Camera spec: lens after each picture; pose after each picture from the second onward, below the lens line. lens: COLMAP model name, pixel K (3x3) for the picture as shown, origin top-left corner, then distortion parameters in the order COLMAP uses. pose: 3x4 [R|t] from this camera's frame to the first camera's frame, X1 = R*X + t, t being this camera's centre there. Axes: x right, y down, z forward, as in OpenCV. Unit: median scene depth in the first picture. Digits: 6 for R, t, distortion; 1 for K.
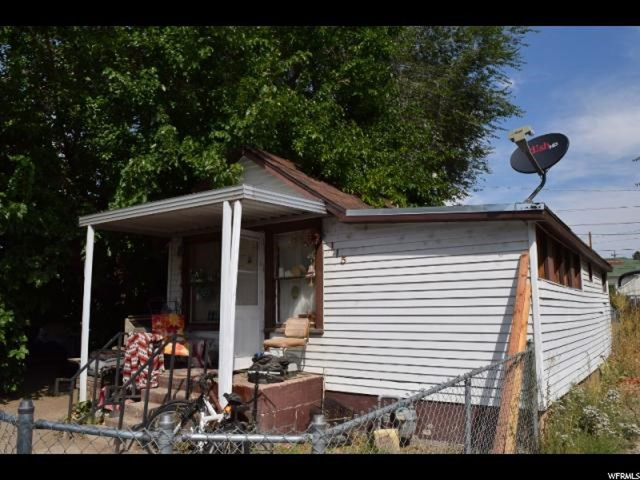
lens RADIAL K [[500.7, 0, 320.0], [0, 500.7, 240.0], [0, 0, 1]] dist [-0.091476, 0.016157]
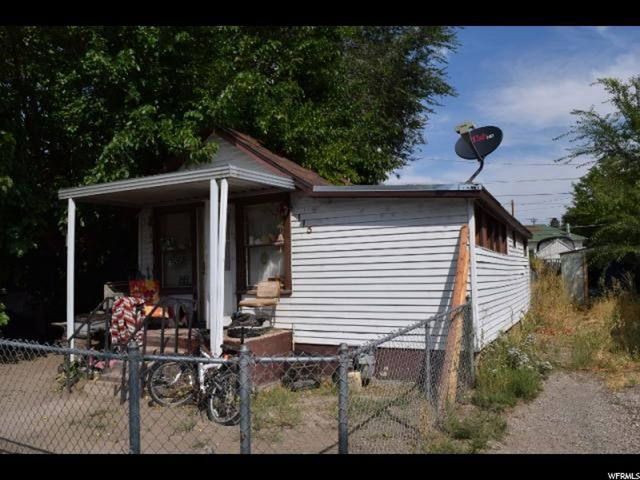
lens RADIAL K [[500.7, 0, 320.0], [0, 500.7, 240.0], [0, 0, 1]] dist [-0.091476, 0.016157]
pose [[0.990768, -0.005593, 0.135456, -0.081055], [-0.003844, 0.997588, 0.069306, -0.015292], [-0.135516, -0.069187, 0.988356, -0.127444]]
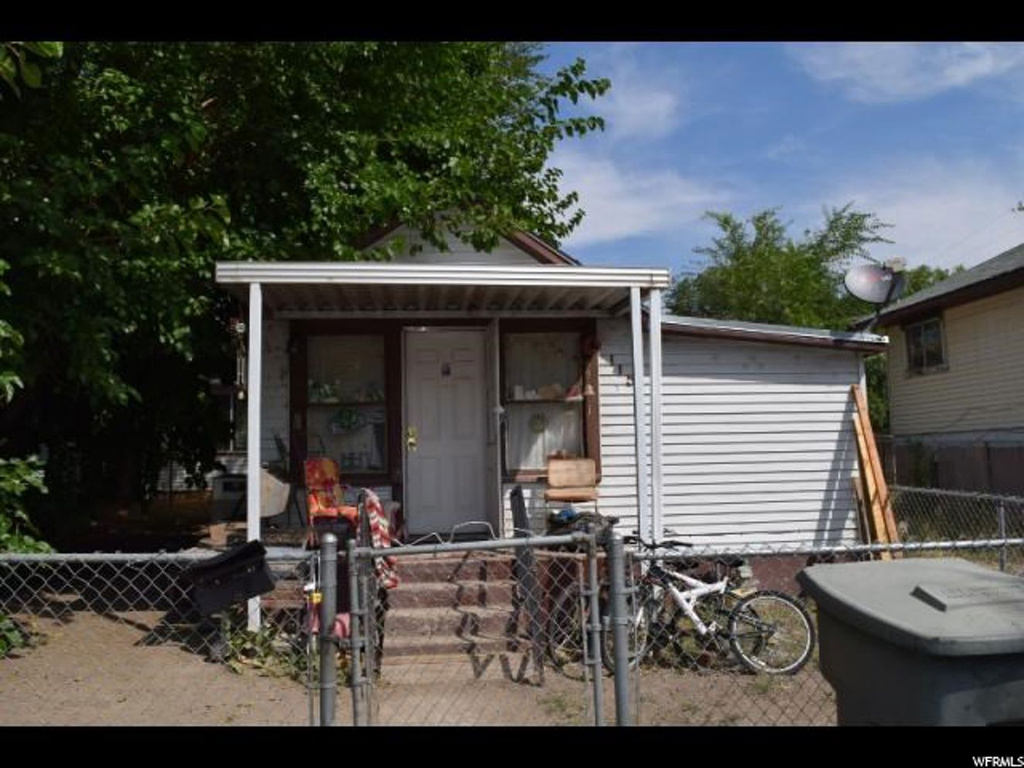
lens RADIAL K [[801.1, 0, 512.0], [0, 801.1, 384.0], [0, 0, 1]] dist [-0.091476, 0.016157]
pose [[0.751958, 0.052464, 0.657120, -0.825258], [-0.078825, 0.996832, 0.010614, 0.045182], [-0.654481, -0.059779, 0.753711, 0.219128]]
